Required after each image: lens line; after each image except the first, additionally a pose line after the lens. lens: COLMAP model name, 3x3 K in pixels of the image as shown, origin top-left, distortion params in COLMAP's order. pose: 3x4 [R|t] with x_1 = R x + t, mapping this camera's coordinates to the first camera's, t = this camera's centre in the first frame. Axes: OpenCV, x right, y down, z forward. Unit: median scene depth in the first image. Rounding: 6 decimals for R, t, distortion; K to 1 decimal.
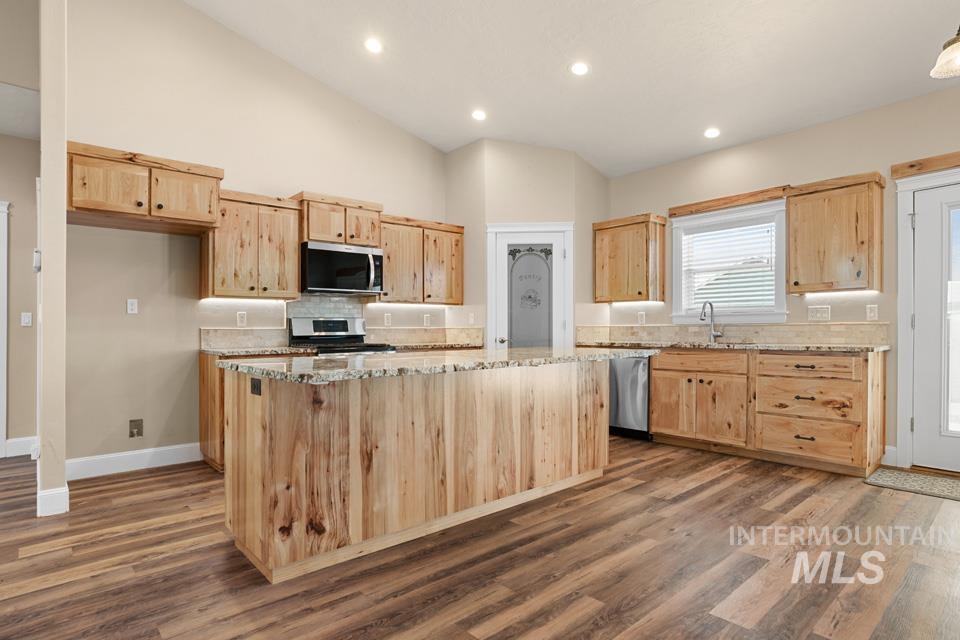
lens RADIAL K [[510.1, 0, 463.6], [0, 510.1, 325.6], [0, 0, 1]] dist [-0.073364, 0.029554]
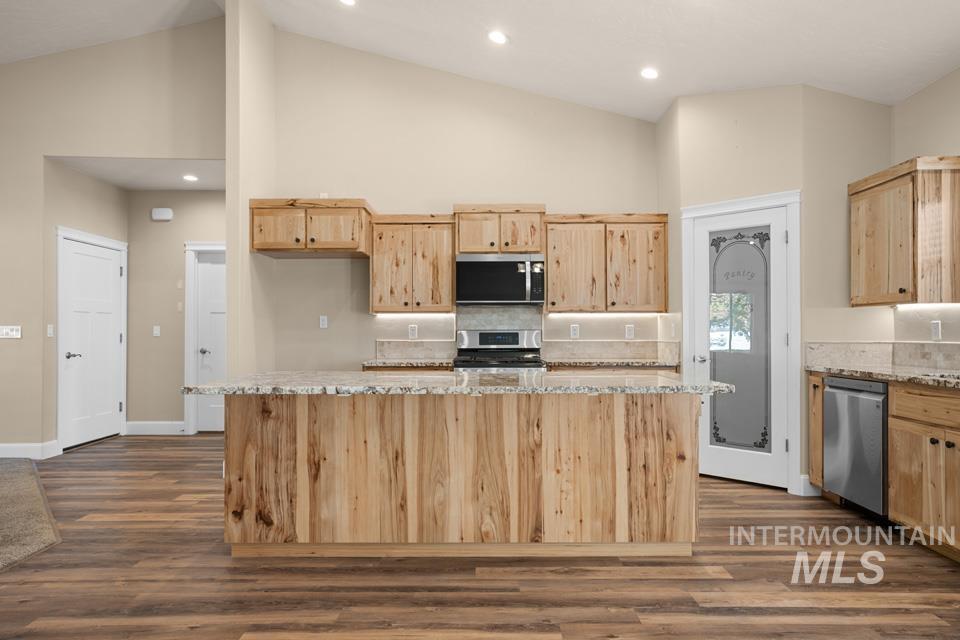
lens RADIAL K [[599.4, 0, 484.0], [0, 599.4, 327.2], [0, 0, 1]] dist [-0.011473, 0.002248]
pose [[0.760334, 0.000055, -0.649533, 0.522816], [-0.000150, 1.000000, -0.000091, -0.023843], [0.649533, 0.000167, 0.760334, 0.140741]]
